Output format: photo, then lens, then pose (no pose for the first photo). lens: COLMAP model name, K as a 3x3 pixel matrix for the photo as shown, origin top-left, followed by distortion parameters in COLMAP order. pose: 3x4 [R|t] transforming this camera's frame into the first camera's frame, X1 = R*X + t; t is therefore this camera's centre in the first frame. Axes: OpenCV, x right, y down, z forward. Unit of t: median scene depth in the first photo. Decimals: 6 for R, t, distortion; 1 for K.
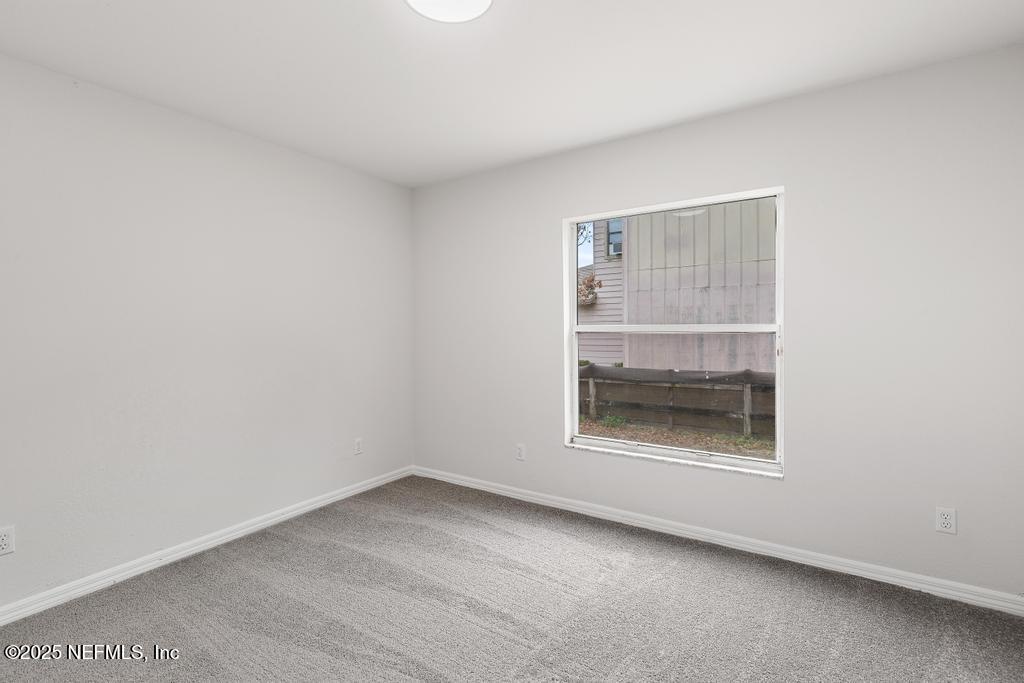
lens RADIAL K [[475.4, 0, 511.4], [0, 475.4, 324.5], [0, 0, 1]] dist [0.002040, 0.000088]
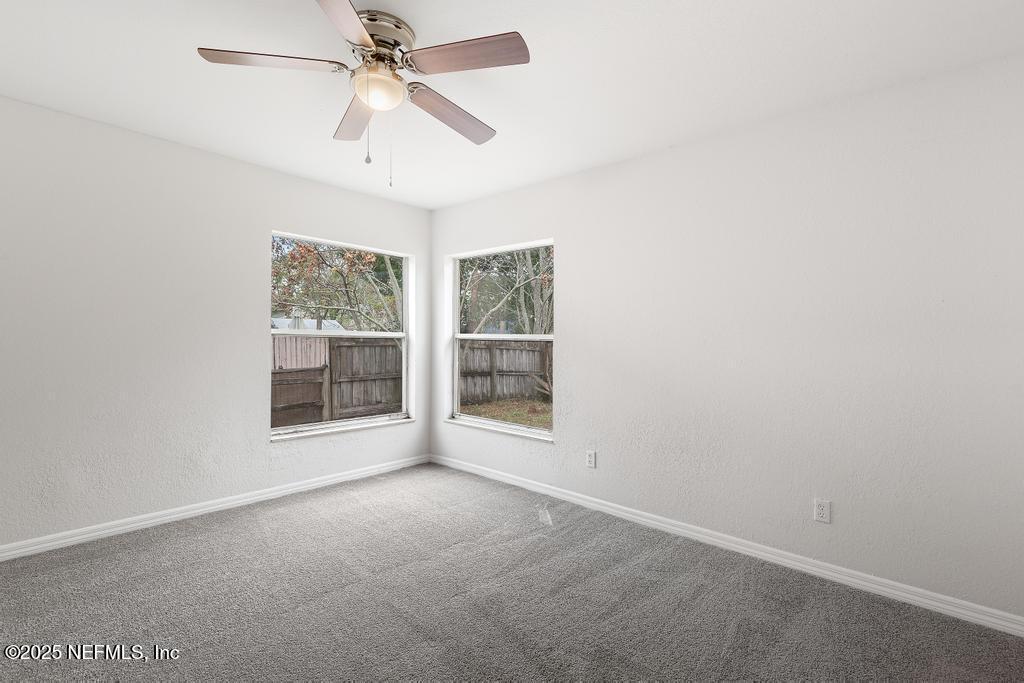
lens RADIAL K [[475.4, 0, 511.4], [0, 475.4, 324.5], [0, 0, 1]] dist [0.002040, 0.000088]
pose [[0.991372, 0.005434, -0.130967, 0.484069], [-0.007686, 0.999831, -0.016691, -0.003840], [0.130854, 0.017553, 0.991246, -0.341614]]
